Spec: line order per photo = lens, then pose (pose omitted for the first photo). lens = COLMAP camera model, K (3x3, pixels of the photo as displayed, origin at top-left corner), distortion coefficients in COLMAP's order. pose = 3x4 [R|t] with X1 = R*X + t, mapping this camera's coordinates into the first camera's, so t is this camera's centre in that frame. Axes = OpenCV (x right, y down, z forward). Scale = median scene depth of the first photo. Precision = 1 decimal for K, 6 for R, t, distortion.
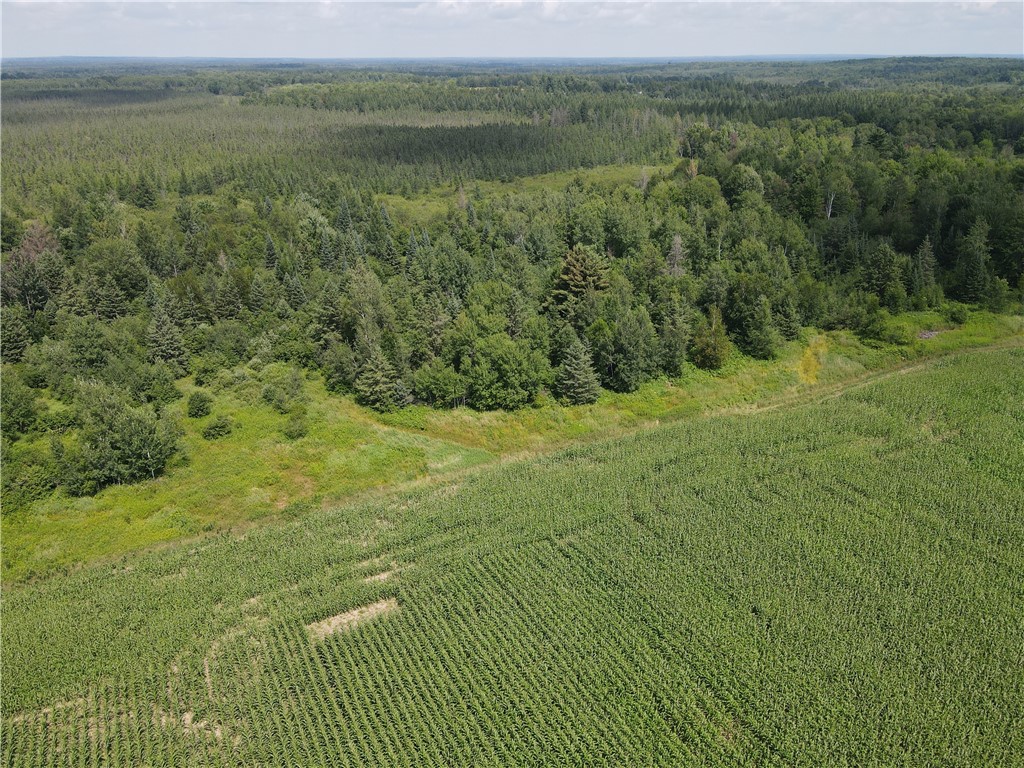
lens RADIAL K [[751.8, 0, 512.0], [0, 751.8, 384.0], [0, 0, 1]] dist [0.015515, -0.000214]
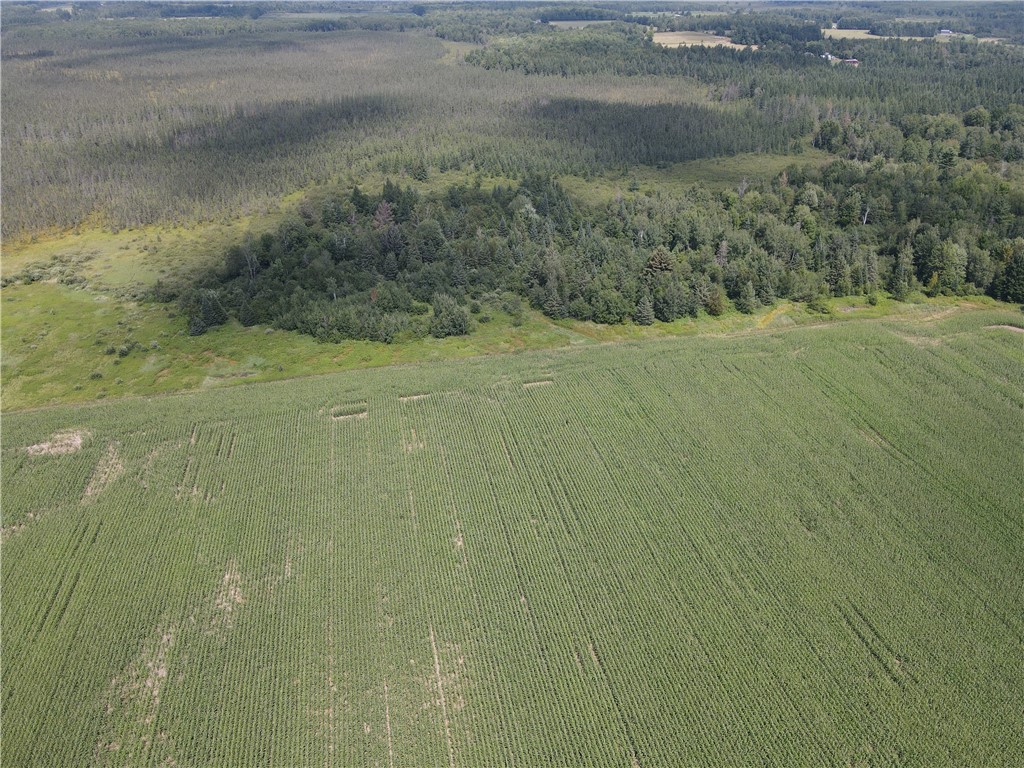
lens RADIAL K [[751.8, 0, 512.0], [0, 751.8, 384.0], [0, 0, 1]] dist [0.015515, -0.000214]
pose [[0.968583, 0.121976, -0.216723, 0.207981], [-0.100267, 0.989024, 0.108526, -0.002963], [0.227582, -0.083386, 0.970182, -1.181508]]
